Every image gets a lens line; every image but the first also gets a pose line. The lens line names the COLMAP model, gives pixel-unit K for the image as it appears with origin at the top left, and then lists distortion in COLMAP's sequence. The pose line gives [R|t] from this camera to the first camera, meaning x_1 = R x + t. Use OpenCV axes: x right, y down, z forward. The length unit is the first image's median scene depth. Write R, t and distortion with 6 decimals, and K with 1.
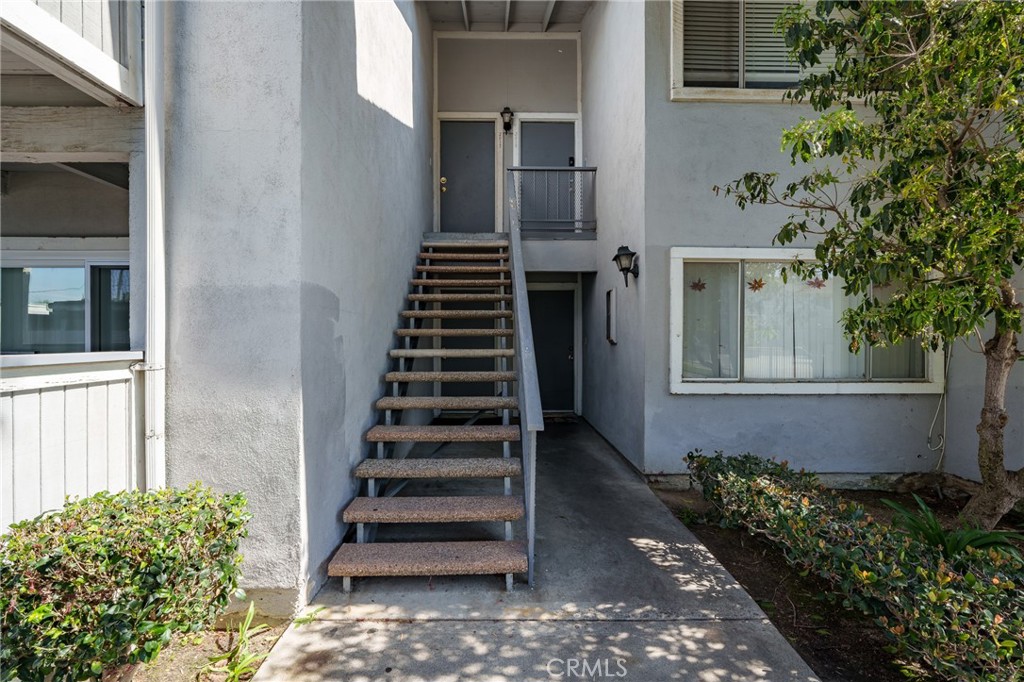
lens RADIAL K [[463.0, 0, 508.5], [0, 463.0, 338.3], [0, 0, 1]] dist [-0.008138, 0.001104]
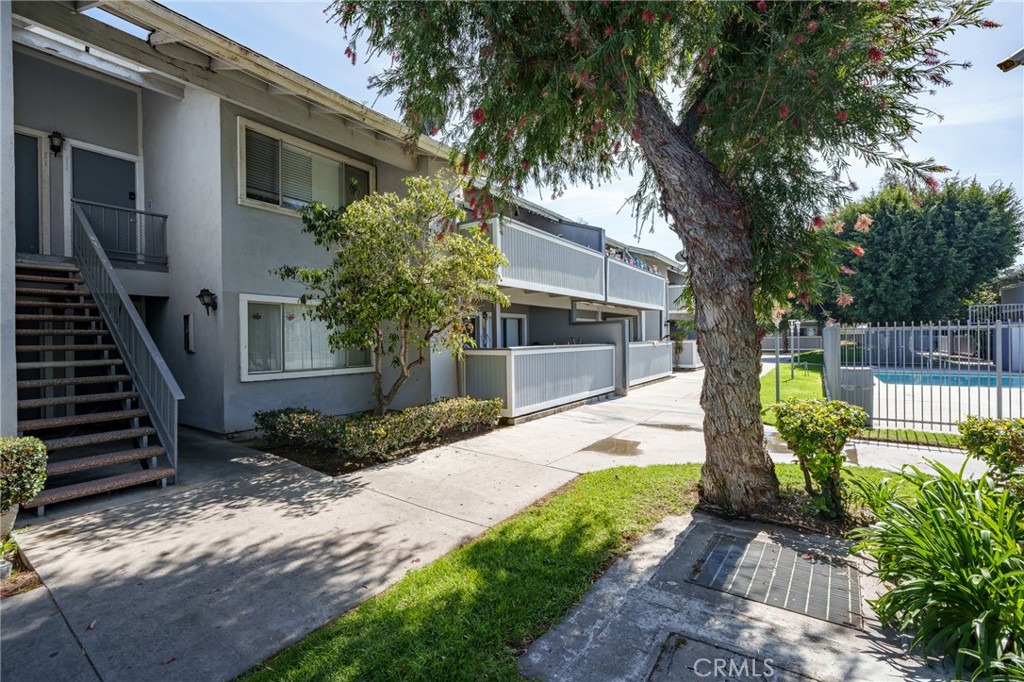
lens RADIAL K [[463.0, 0, 509.5], [0, 463.0, 339.5], [0, 0, 1]] dist [-0.008138, 0.001104]
pose [[0.593980, -0.011105, 0.804403, -0.400607], [0.019057, 0.999818, -0.000270, -0.013211], [-0.804254, 0.015490, 0.594084, -0.744177]]
